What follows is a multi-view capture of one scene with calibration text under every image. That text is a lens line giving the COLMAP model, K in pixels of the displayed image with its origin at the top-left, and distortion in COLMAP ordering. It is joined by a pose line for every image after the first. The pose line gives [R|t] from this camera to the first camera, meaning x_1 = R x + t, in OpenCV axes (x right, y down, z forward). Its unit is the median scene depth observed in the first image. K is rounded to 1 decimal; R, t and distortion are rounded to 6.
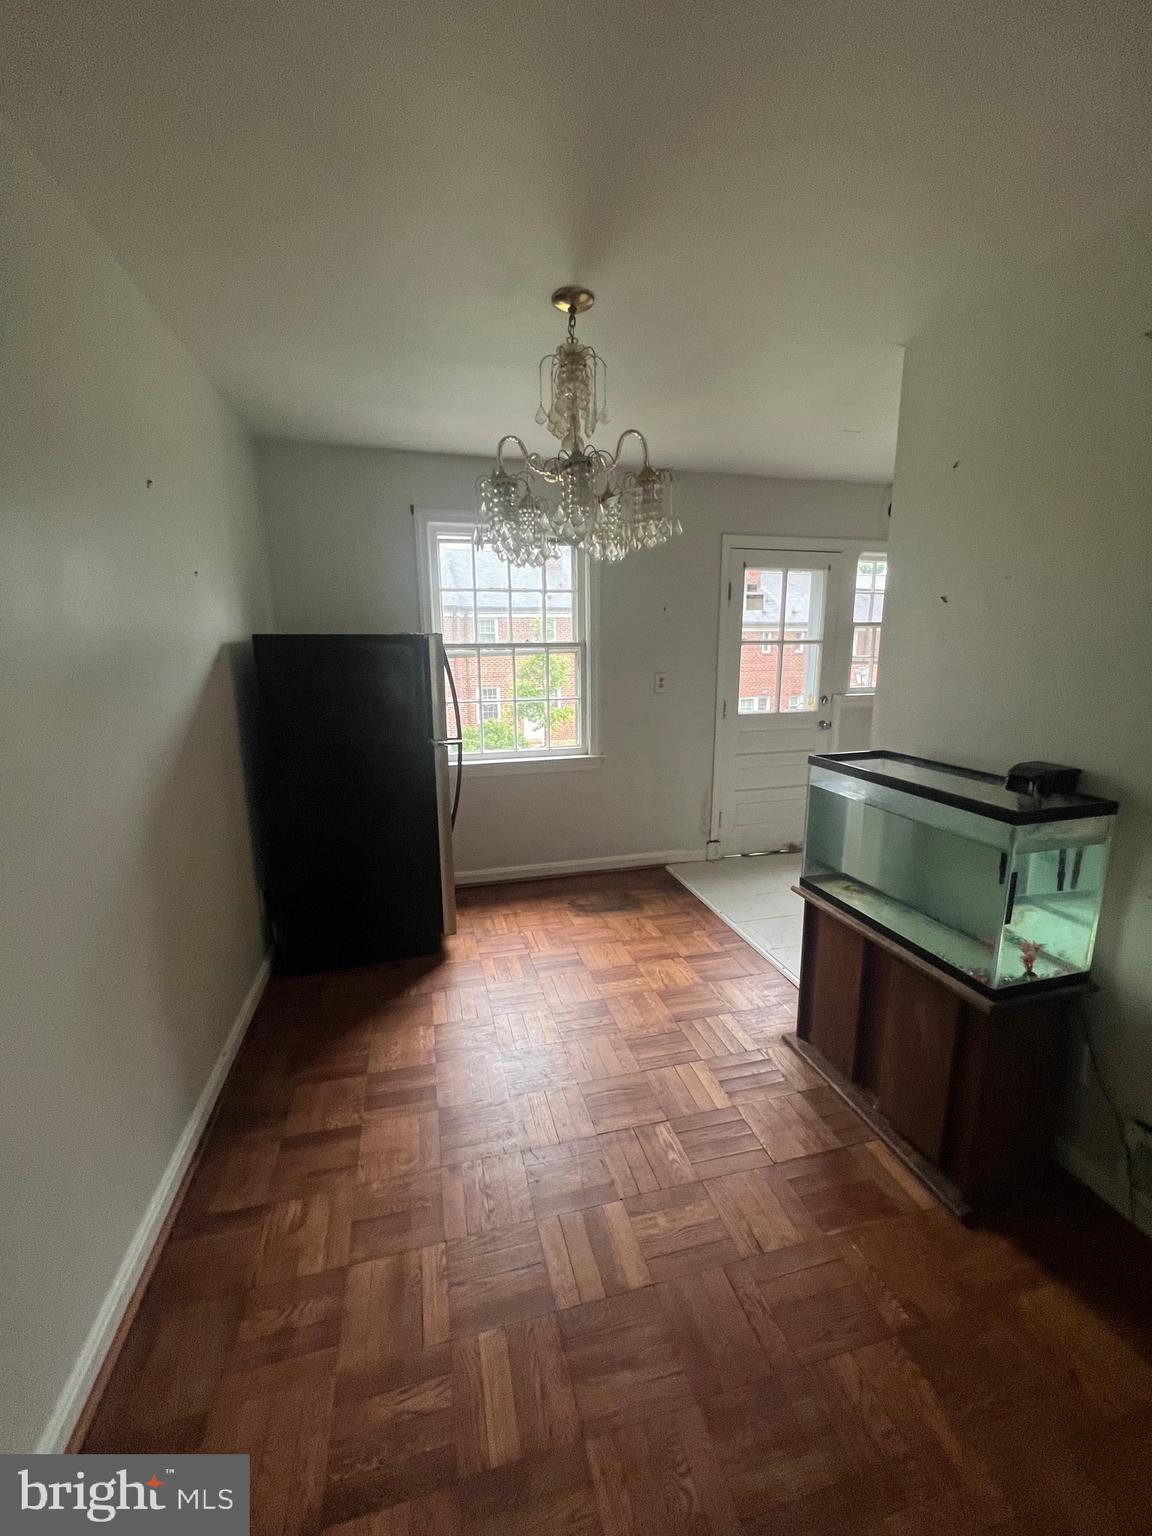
lens RADIAL K [[620.4, 0, 573.7], [0, 620.4, 767.0], [0, 0, 1]] dist [-0.000221, 0.000008]
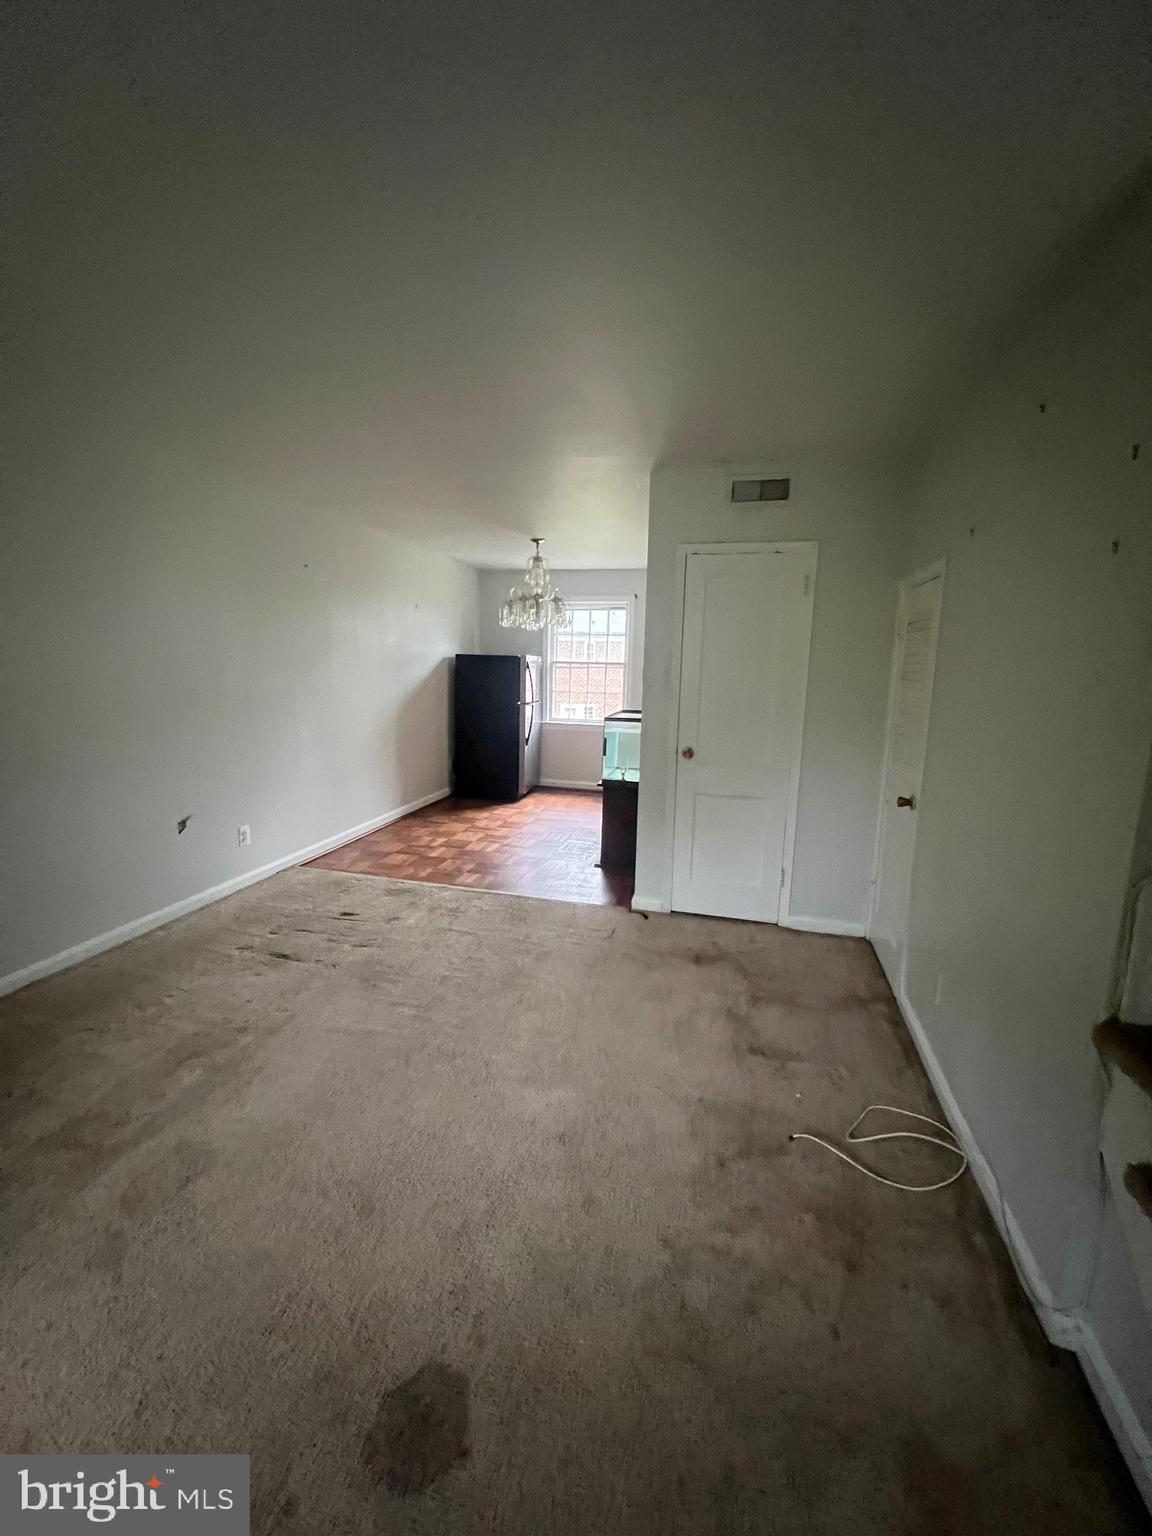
lens RADIAL K [[620.4, 0, 576.4], [0, 620.4, 765.0], [0, 0, 1]] dist [-0.000221, 0.000008]
pose [[0.872553, 0.107392, -0.476569, 1.219995], [-0.126547, 0.991927, -0.008171, 0.204375], [0.471844, 0.067438, 0.879099, -1.018526]]
